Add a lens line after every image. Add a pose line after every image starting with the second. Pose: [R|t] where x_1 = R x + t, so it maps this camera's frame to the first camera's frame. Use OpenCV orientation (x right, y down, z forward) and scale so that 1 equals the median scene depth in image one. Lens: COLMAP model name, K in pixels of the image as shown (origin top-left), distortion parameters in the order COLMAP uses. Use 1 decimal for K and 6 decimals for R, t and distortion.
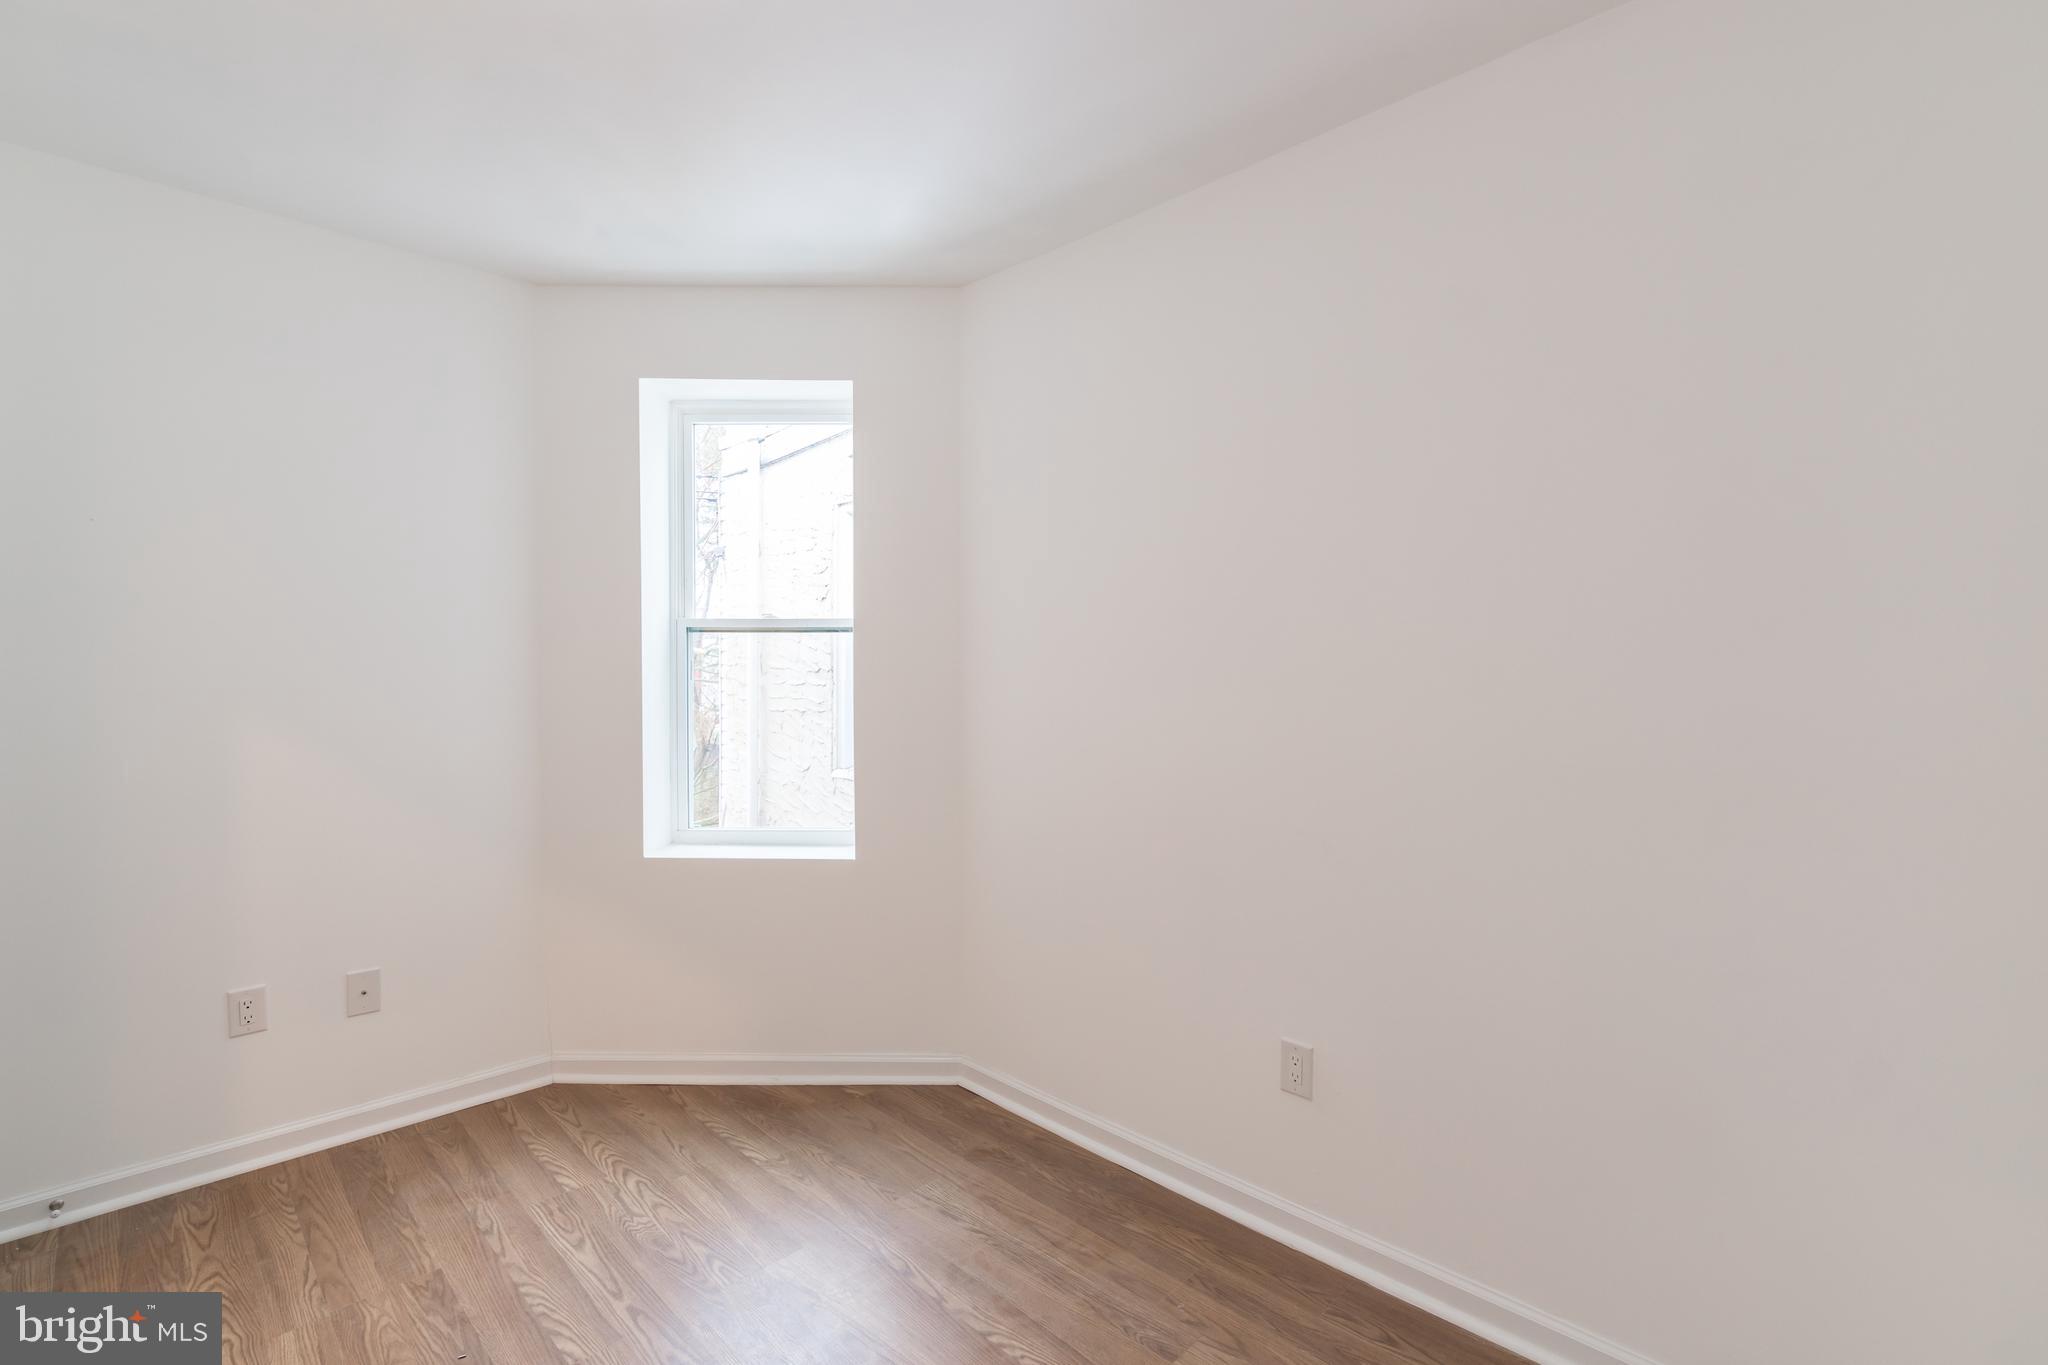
lens RADIAL K [[926.1, 0, 1038.8], [0, 926.1, 668.6], [0, 0, 1]] dist [-0.018960, 0.007308]
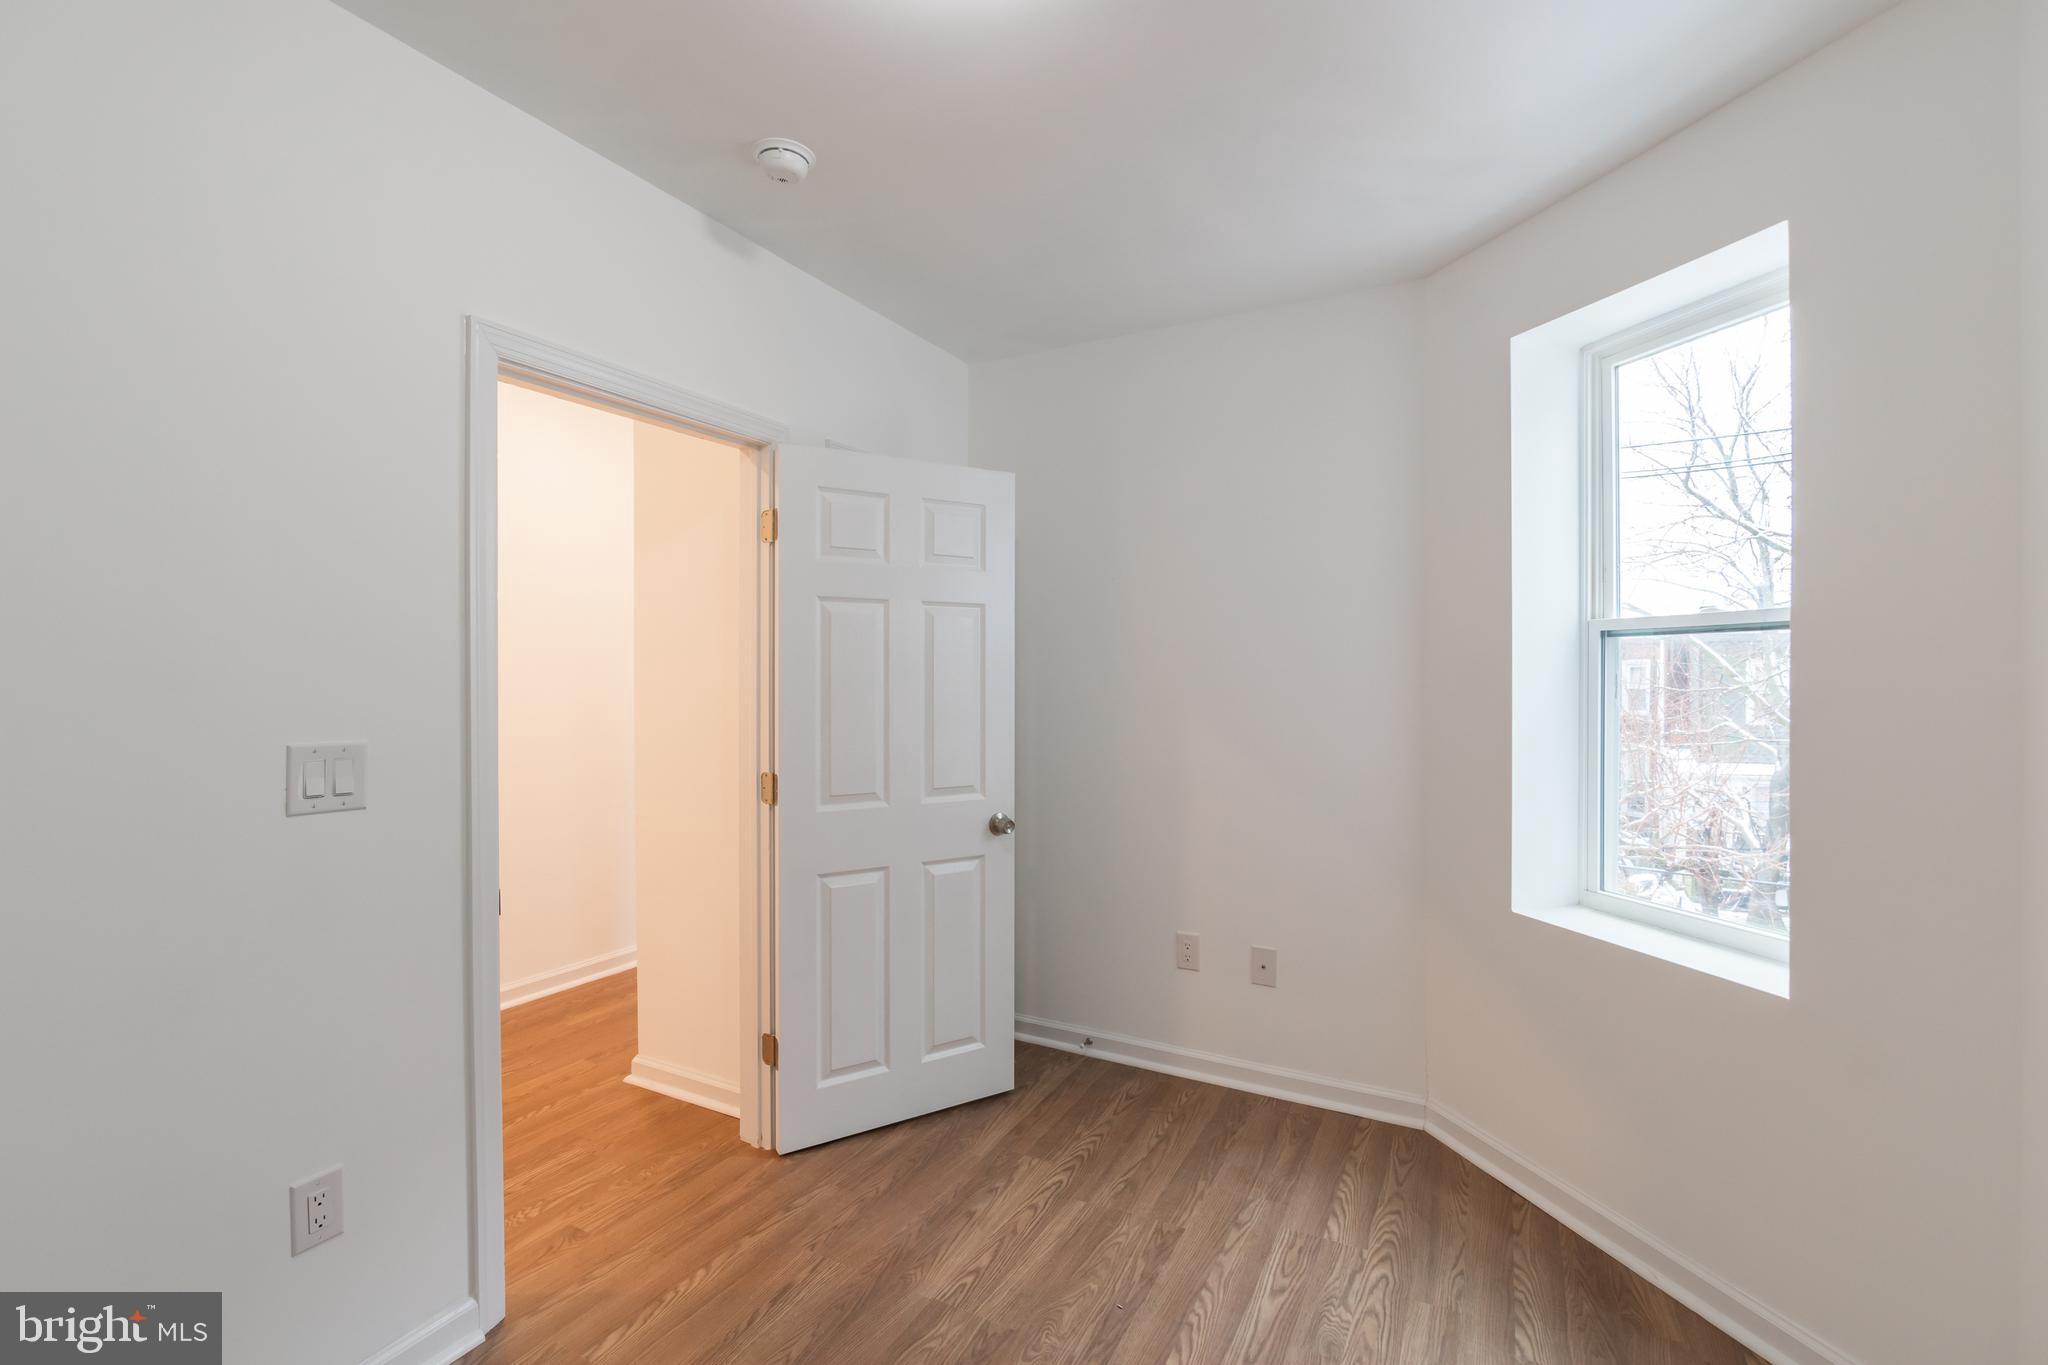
lens RADIAL K [[926.1, 0, 1038.8], [0, 926.1, 668.6], [0, 0, 1]] dist [-0.018960, 0.007308]
pose [[0.286515, -0.003934, -0.958068, 0.292974], [-0.005953, 0.999965, -0.005886, -0.007676], [0.958057, 0.007389, 0.286482, 0.420051]]
